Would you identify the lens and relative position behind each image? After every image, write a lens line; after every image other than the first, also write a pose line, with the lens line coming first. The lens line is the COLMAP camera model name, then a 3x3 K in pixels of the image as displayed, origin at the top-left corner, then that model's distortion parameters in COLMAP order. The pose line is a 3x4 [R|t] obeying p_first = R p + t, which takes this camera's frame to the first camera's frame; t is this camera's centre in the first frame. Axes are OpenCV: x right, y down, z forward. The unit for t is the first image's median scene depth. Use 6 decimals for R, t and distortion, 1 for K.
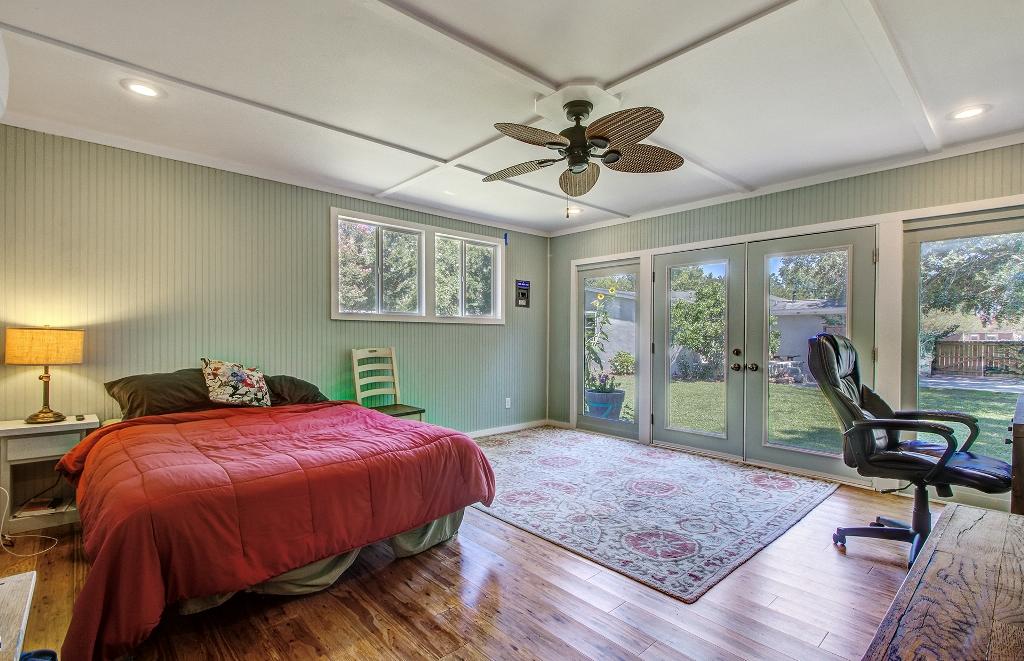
lens RADIAL K [[471.2, 0, 512.0], [0, 471.2, 330.5], [0, 0, 1]] dist [0.014951, -0.000008]
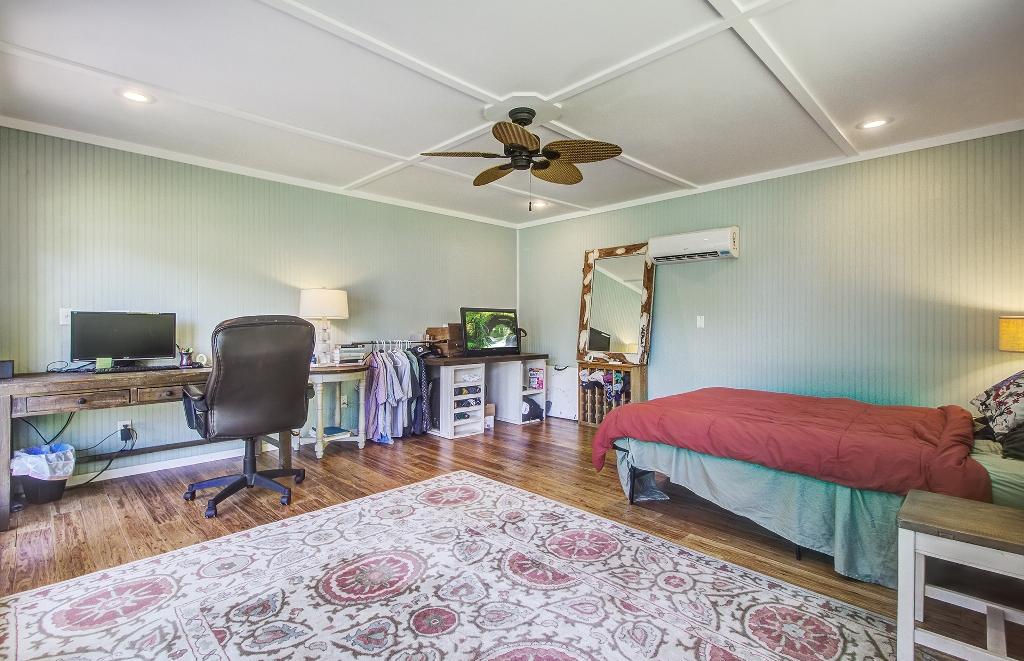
lens RADIAL K [[471.2, 0, 512.0], [0, 471.2, 330.5], [0, 0, 1]] dist [0.014951, -0.000008]
pose [[-0.998916, -0.008063, -0.045837, 0.156136], [-0.008044, 0.999967, -0.000588, 0.026848], [0.045841, -0.000218, -0.998949, 1.569288]]
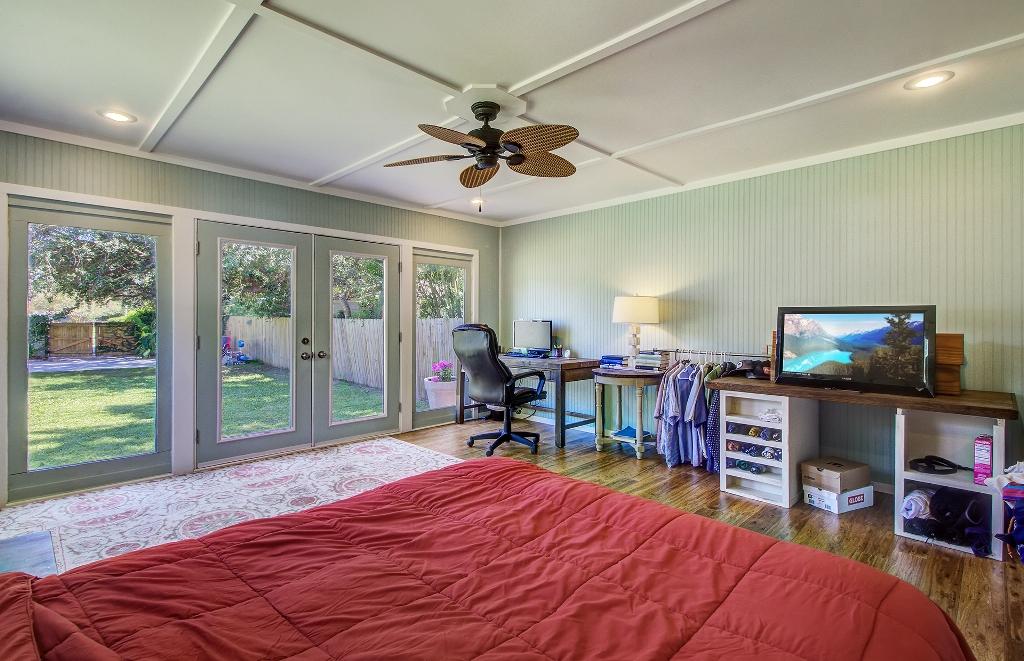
lens RADIAL K [[486.2, 0, 500.6], [0, 486.2, 319.4], [0, 0, 1]] dist [0.014627, -0.000242]
pose [[-0.033830, -0.006214, 0.999408, -0.687537], [-0.013876, 0.999887, 0.005747, -0.014499], [-0.999331, -0.013674, -0.033912, 0.750071]]
